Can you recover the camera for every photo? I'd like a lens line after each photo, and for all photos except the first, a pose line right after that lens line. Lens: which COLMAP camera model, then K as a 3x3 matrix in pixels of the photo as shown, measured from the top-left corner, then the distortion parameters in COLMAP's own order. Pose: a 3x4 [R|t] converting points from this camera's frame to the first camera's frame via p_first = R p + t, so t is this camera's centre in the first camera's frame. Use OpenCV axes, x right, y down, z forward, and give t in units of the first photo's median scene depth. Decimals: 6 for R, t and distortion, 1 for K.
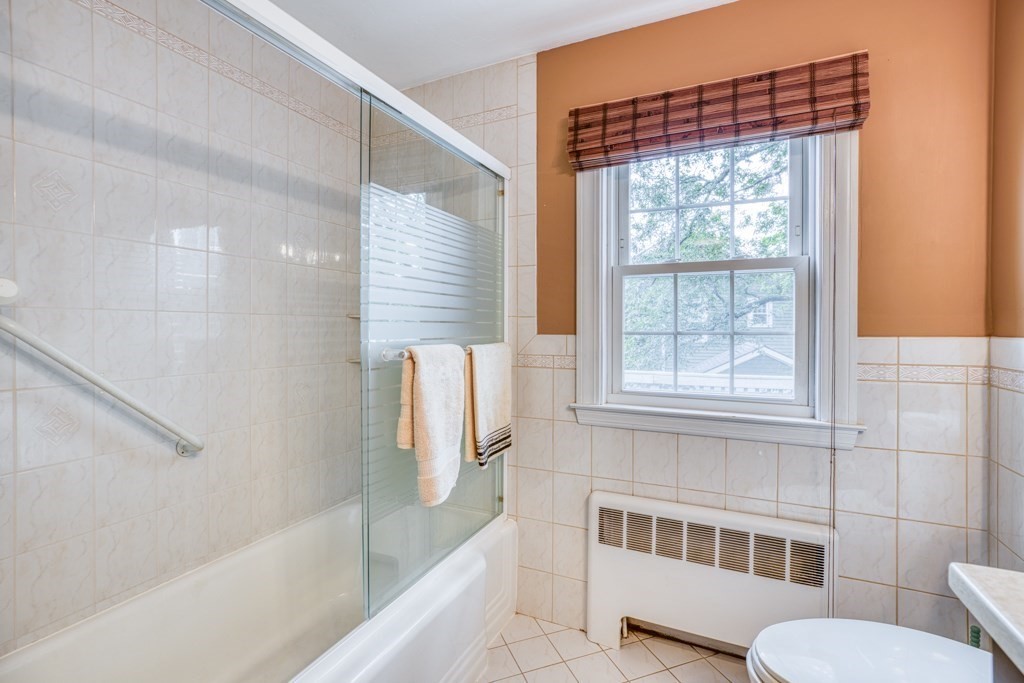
lens RADIAL K [[463.7, 0, 505.2], [0, 463.7, 332.6], [0, 0, 1]] dist [-0.015996, 0.003782]
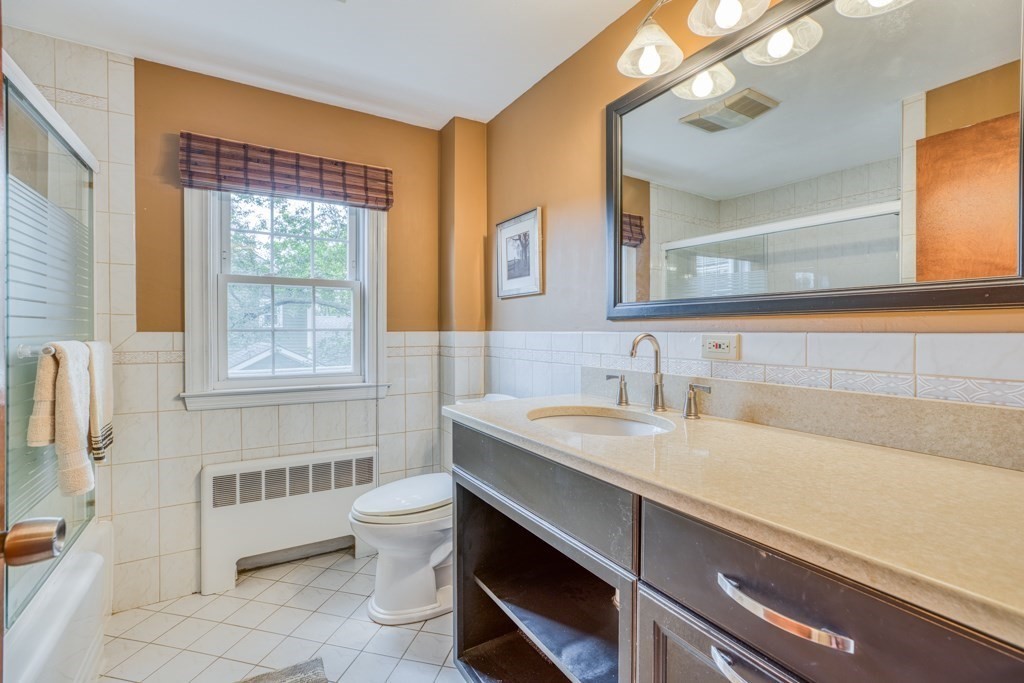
lens RADIAL K [[463.7, 0, 511.7], [0, 463.7, 334.5], [0, 0, 1]] dist [-0.015996, 0.003782]
pose [[0.542763, -0.009817, 0.839828, -0.387229], [0.007882, 0.999947, 0.006595, 0.011110], [-0.839849, 0.003040, 0.542812, -0.296126]]
